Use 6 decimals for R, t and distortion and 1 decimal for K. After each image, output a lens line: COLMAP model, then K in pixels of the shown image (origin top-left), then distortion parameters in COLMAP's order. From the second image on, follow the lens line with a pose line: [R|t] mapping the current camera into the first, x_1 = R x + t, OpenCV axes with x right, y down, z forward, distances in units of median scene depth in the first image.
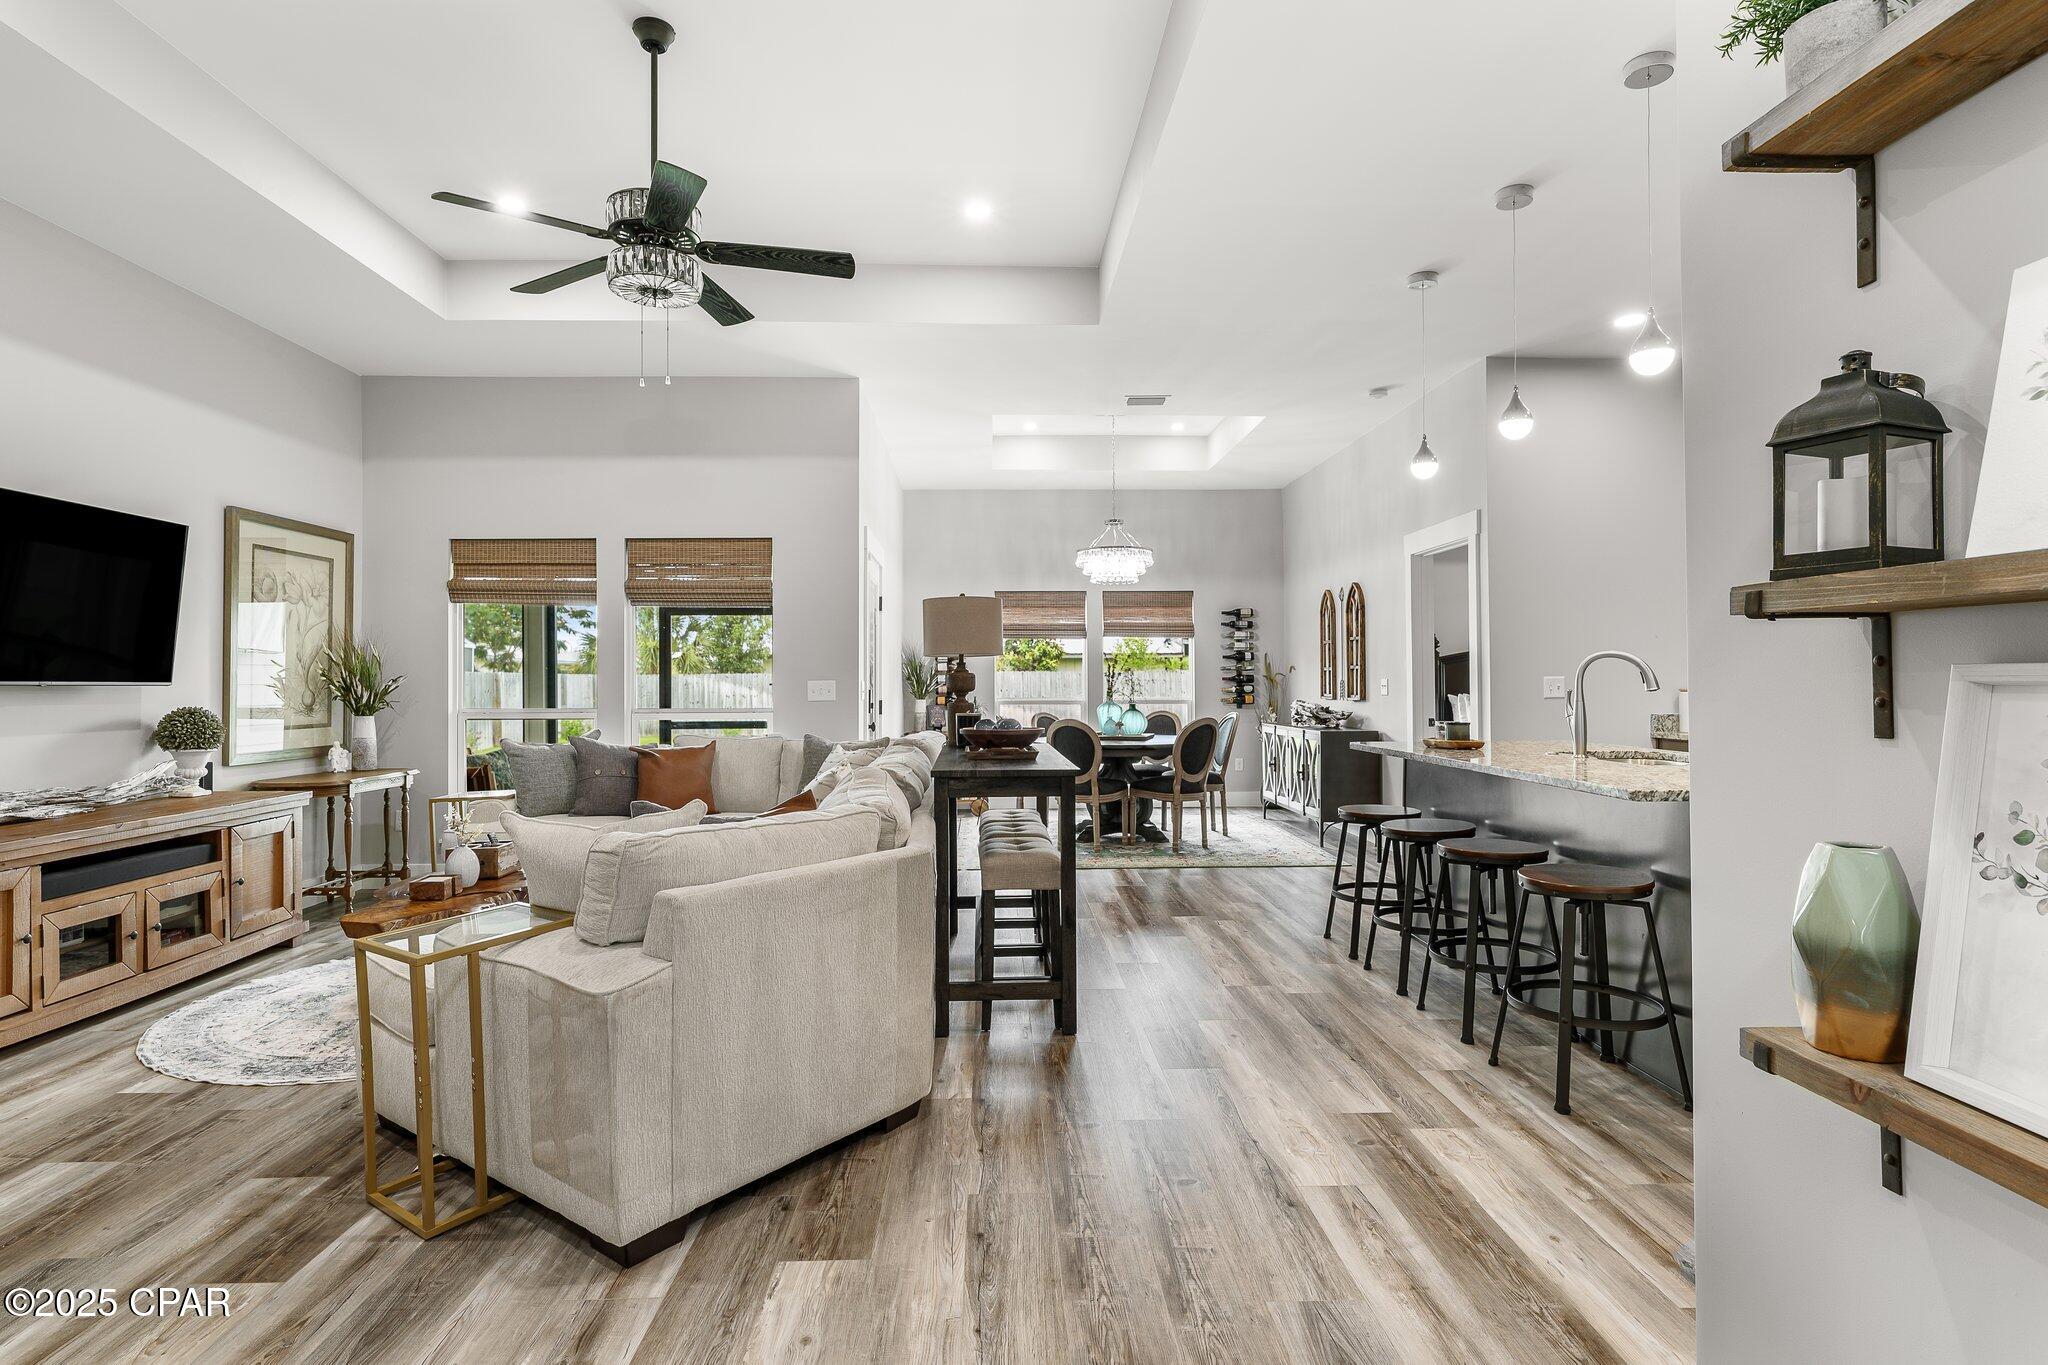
lens RADIAL K [[1065.1, 0, 1003.7], [0, 1065.1, 672.6], [0, 0, 1]] dist [-0.005524, -0.001154]
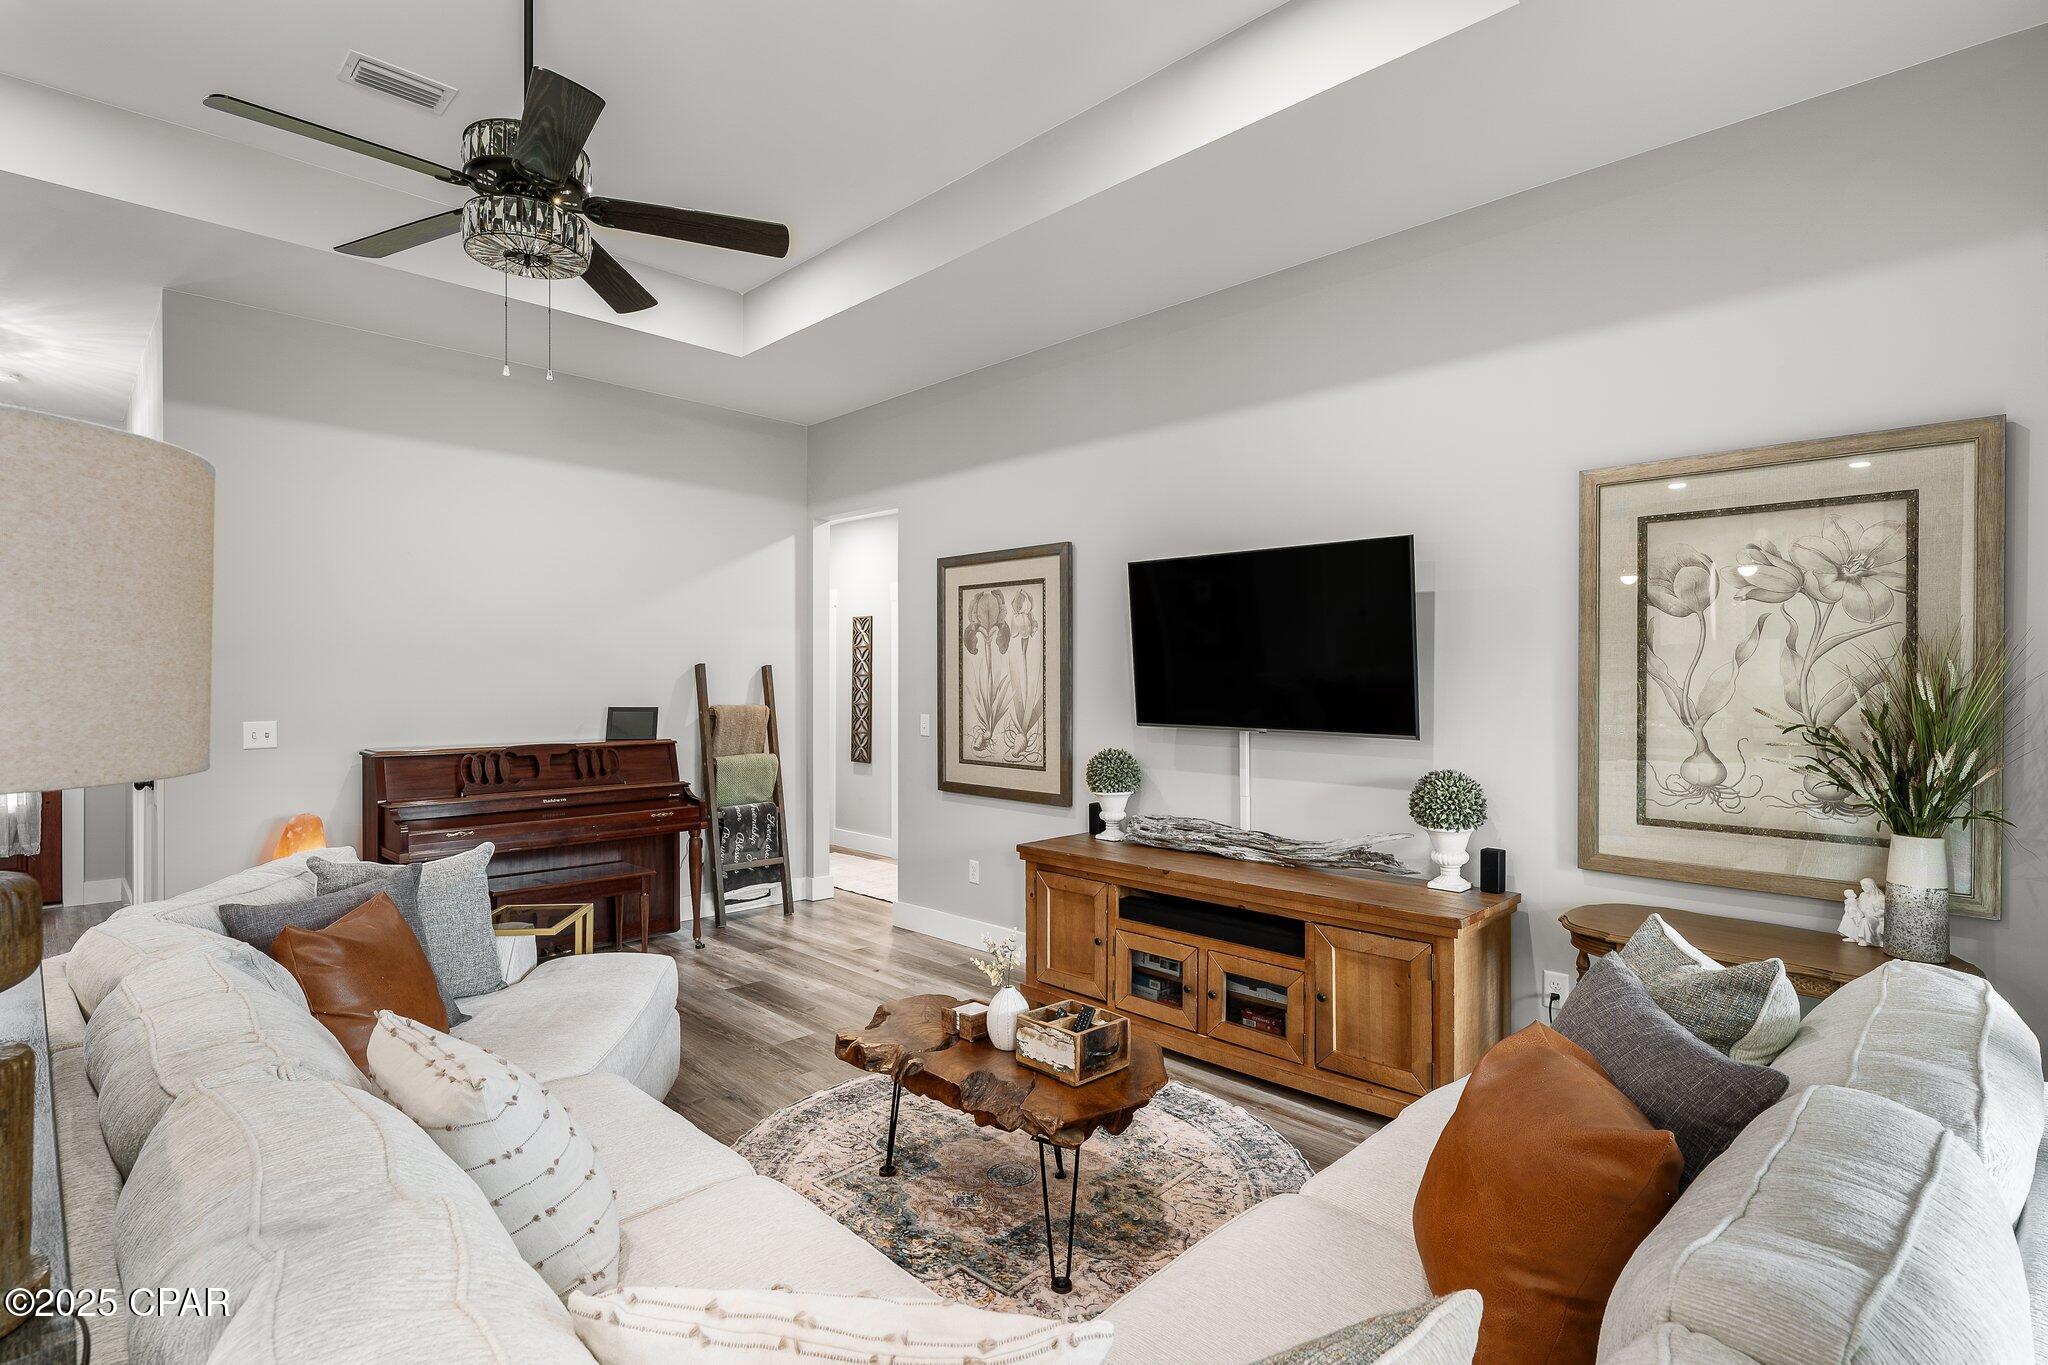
lens RADIAL K [[969.5, 0, 1021.0], [0, 969.5, 678.8], [0, 0, 1]] dist [0.001291, -0.001317]
pose [[-0.716748, 0.003925, -0.697321, -0.050171], [0.009269, 0.999949, -0.003899, -0.024881], [0.697270, -0.009258, -0.716748, 0.977154]]
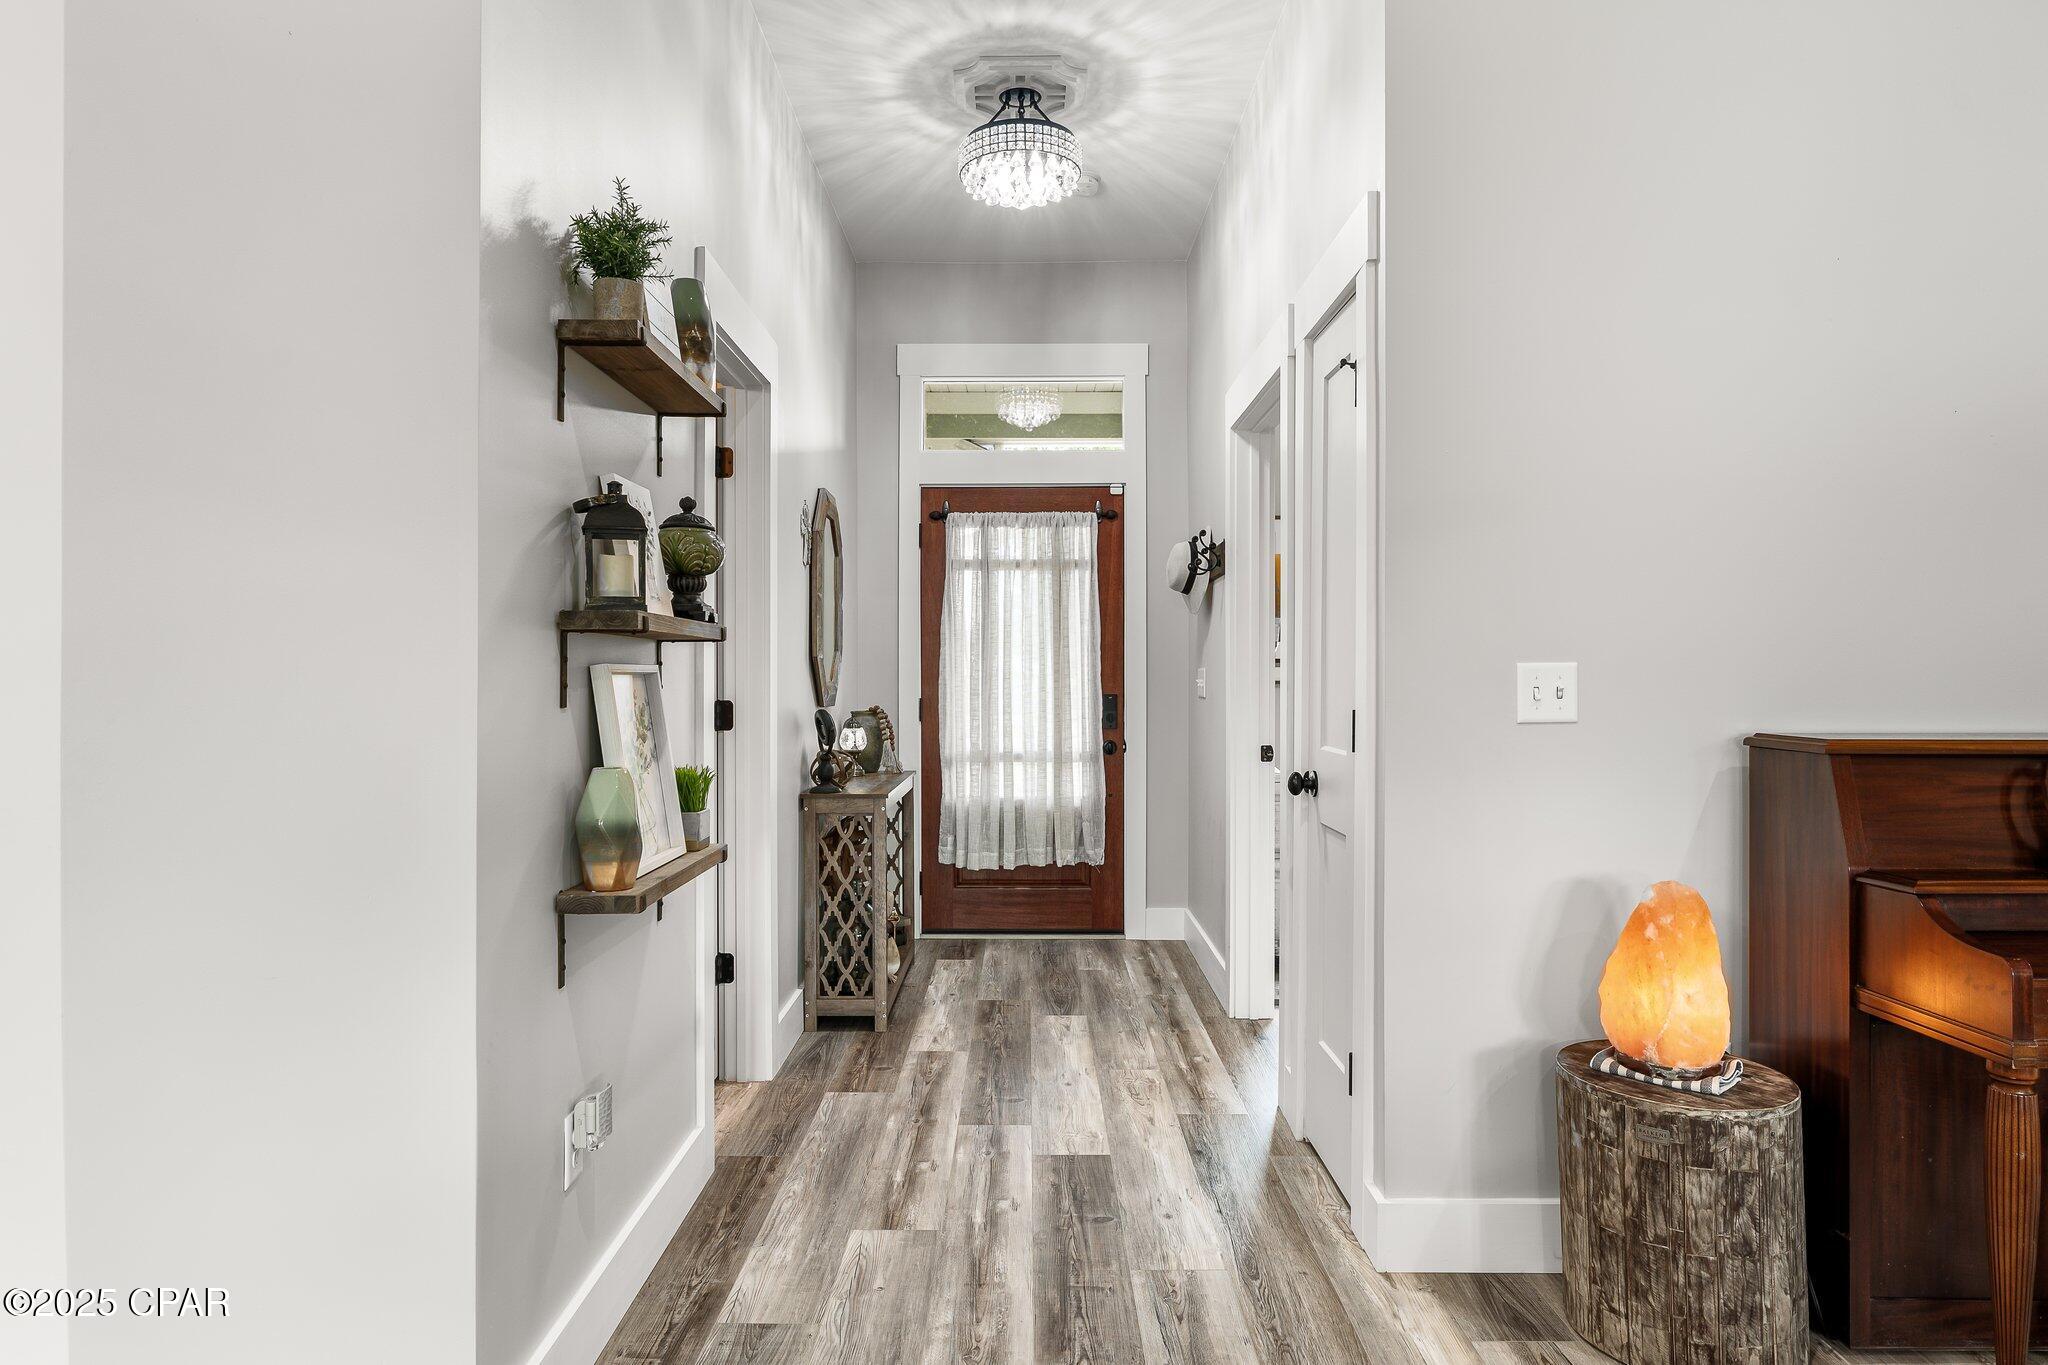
lens RADIAL K [[1181.1, 0, 1020.5], [0, 1181.1, 680.4], [0, 0, 1]] dist [-0.000087, 0.000514]
pose [[-0.999786, 0.002349, 0.020569, 0.017749], [0.002267, 0.999989, -0.003998, 0.004901], [-0.020578, -0.003950, -0.999780, 0.482392]]
